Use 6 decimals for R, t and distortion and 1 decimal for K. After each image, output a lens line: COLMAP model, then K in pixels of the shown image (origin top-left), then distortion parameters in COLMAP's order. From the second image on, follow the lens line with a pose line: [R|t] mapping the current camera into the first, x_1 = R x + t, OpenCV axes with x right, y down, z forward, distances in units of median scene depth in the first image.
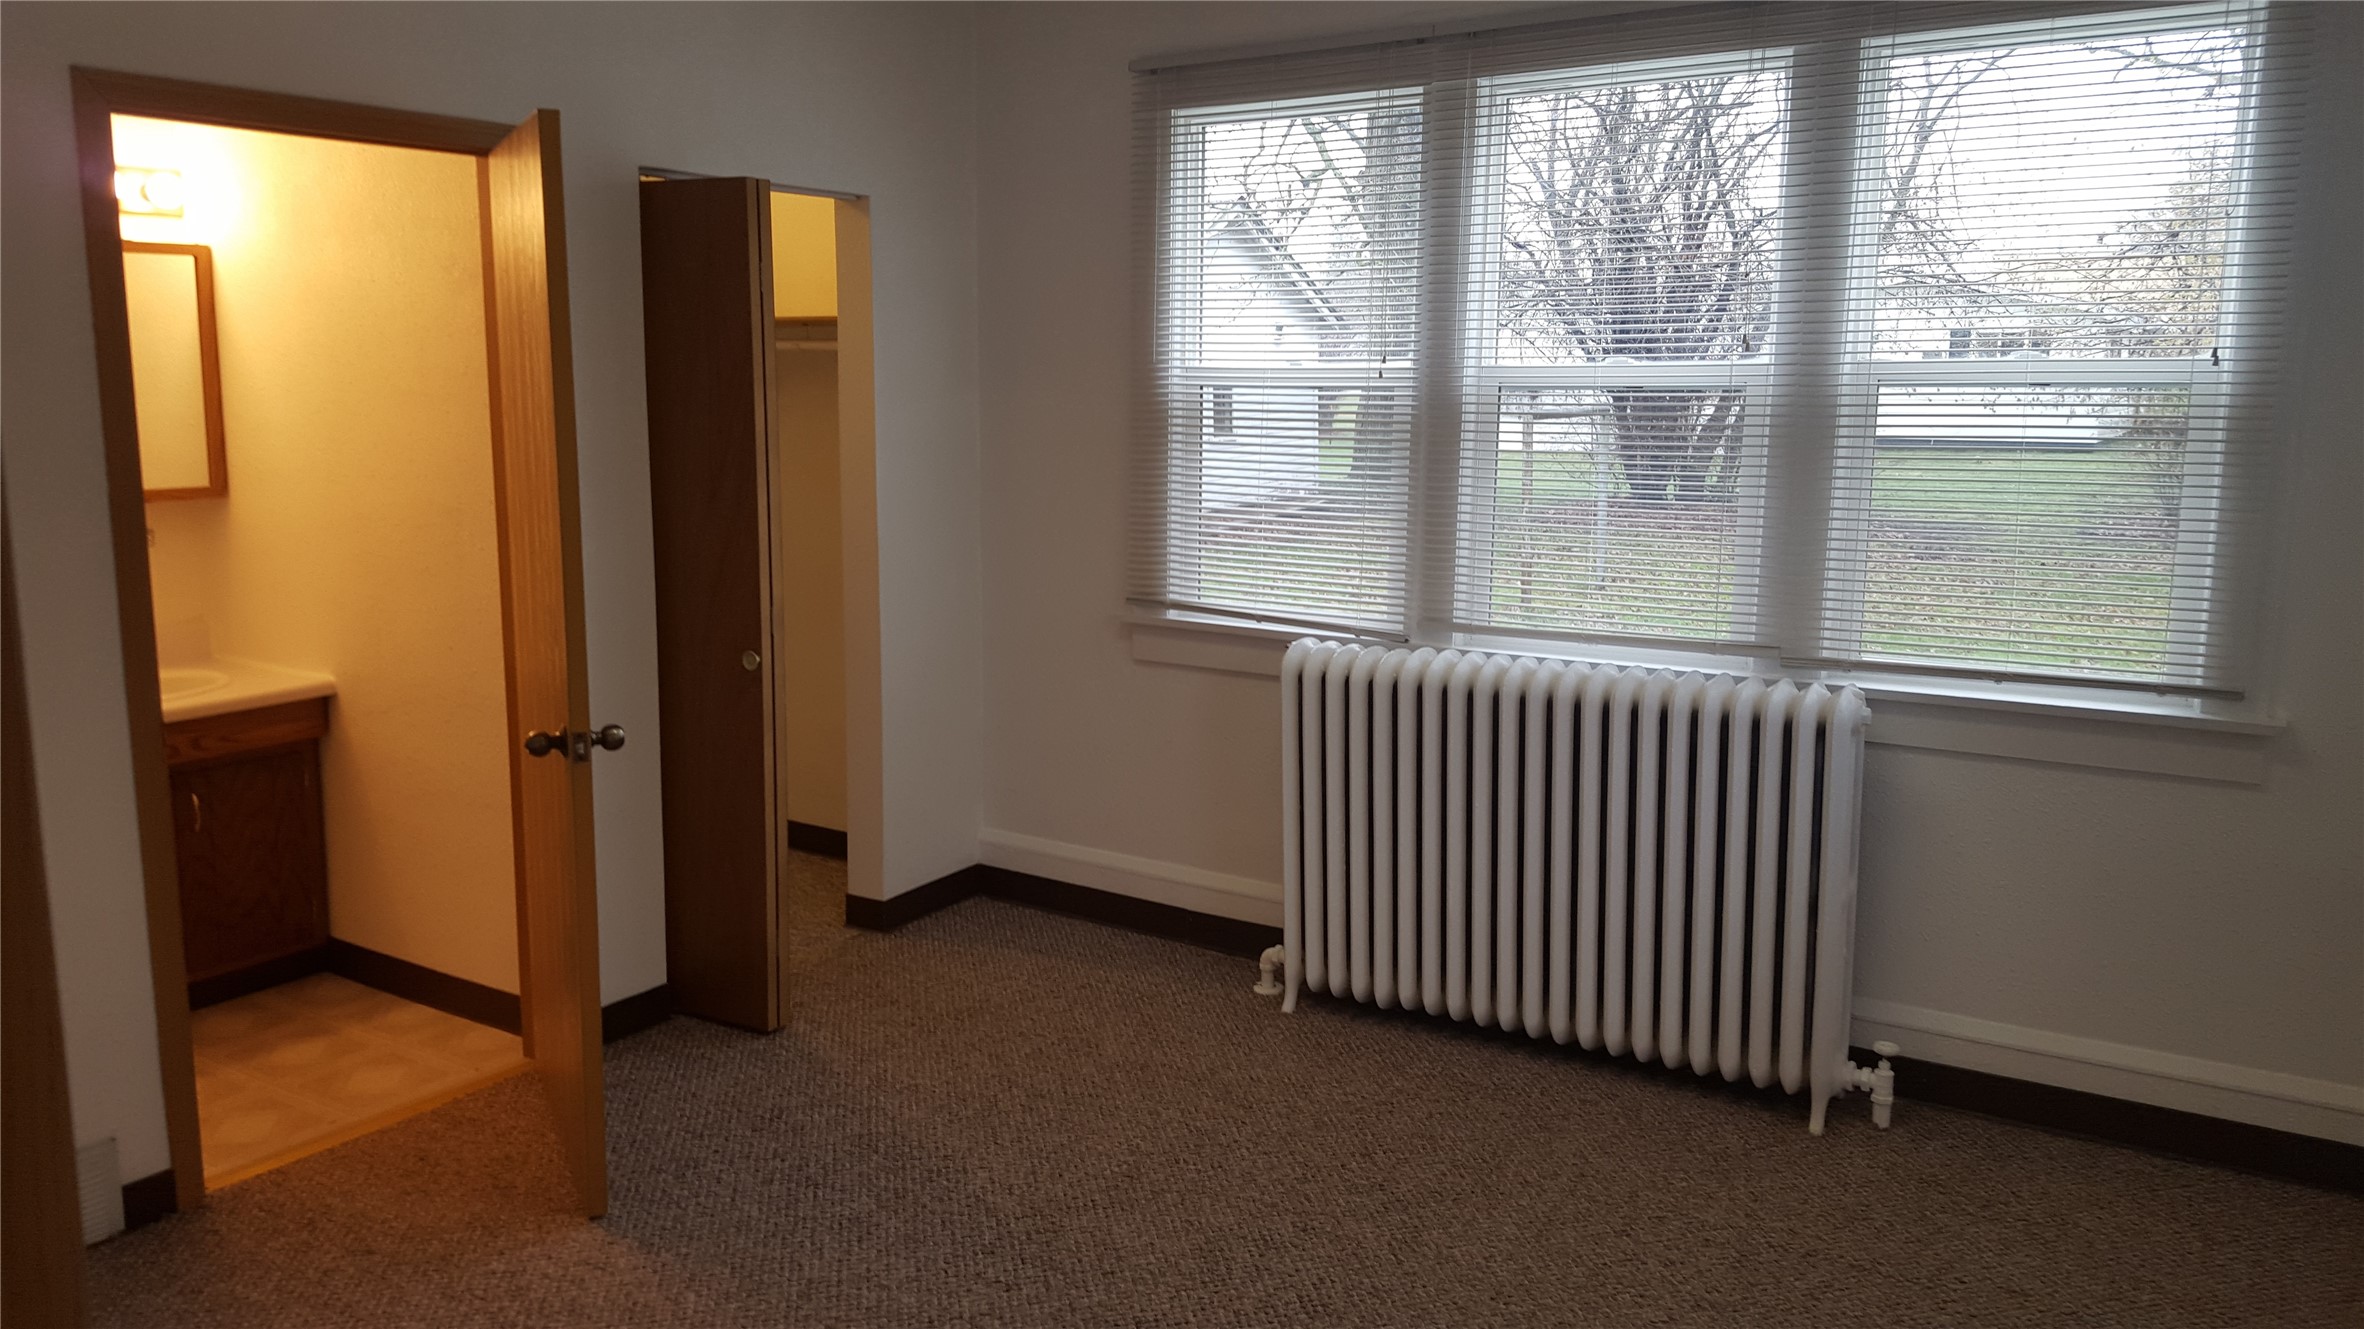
lens RADIAL K [[1688.9, 0, 1171.4], [0, 1688.9, 646.7], [0, 0, 1]] dist [0.111198, -0.127686]
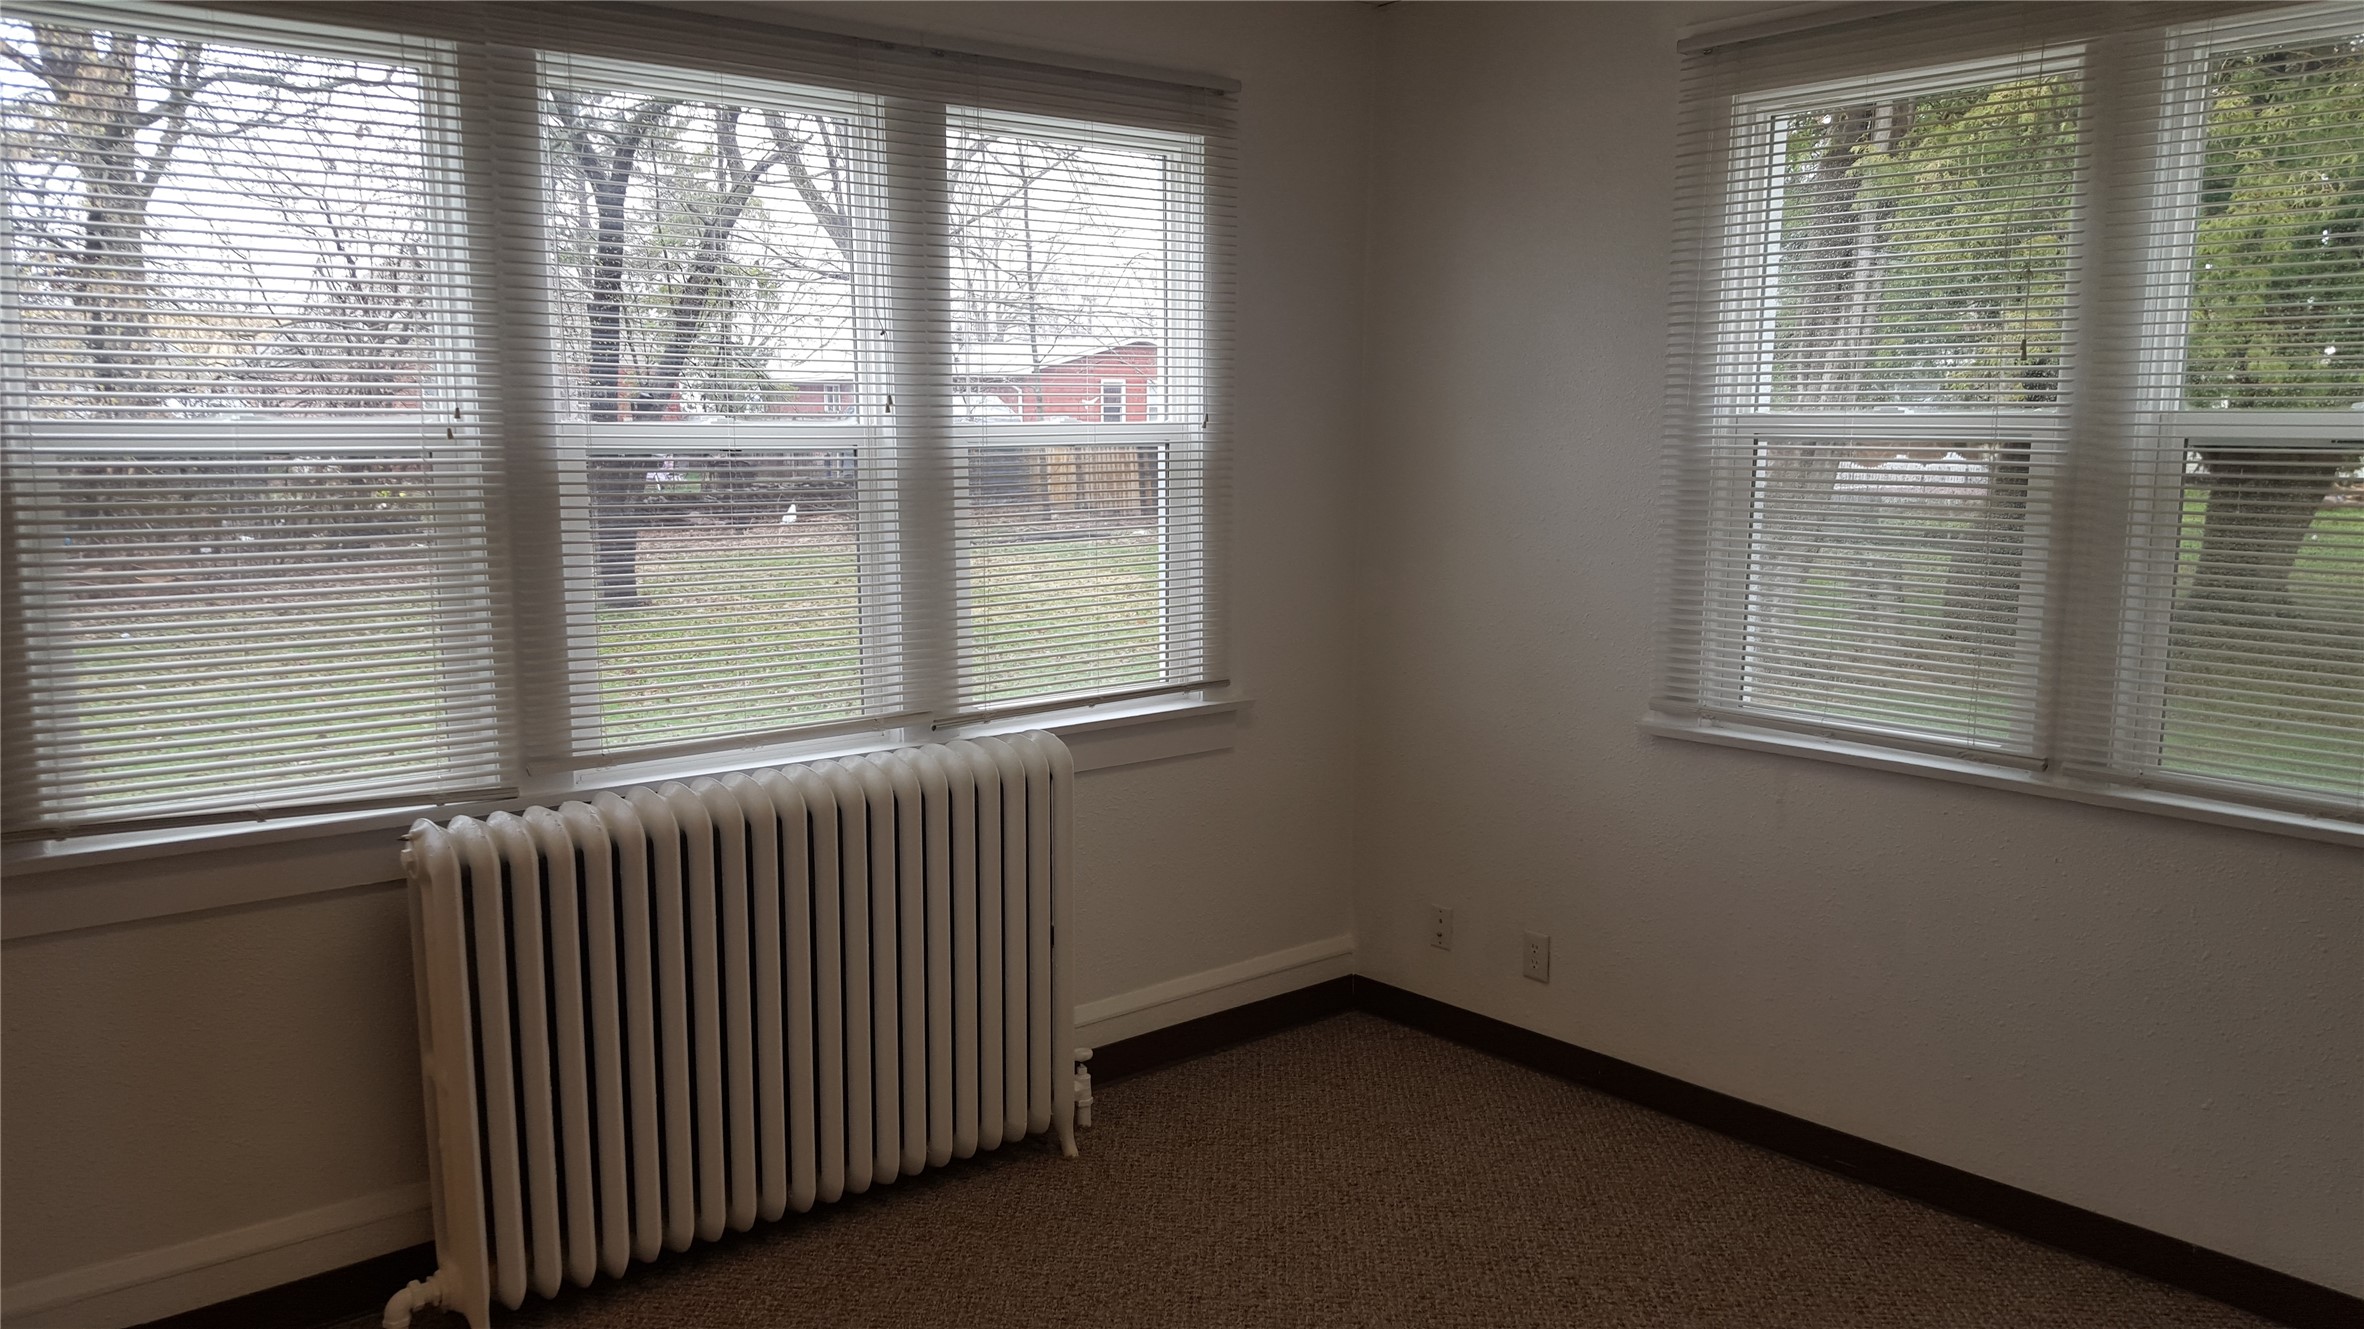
lens RADIAL K [[1580.8, 0, 1177.4], [0, 1580.8, 690.6], [0, 0, 1]] dist [0.002298, -0.000265]
pose [[0.350550, -0.151961, 0.924133, -0.447330], [0.153870, 0.982685, 0.103222, -0.086114], [-0.923818, 0.106012, 0.367862, 0.548572]]
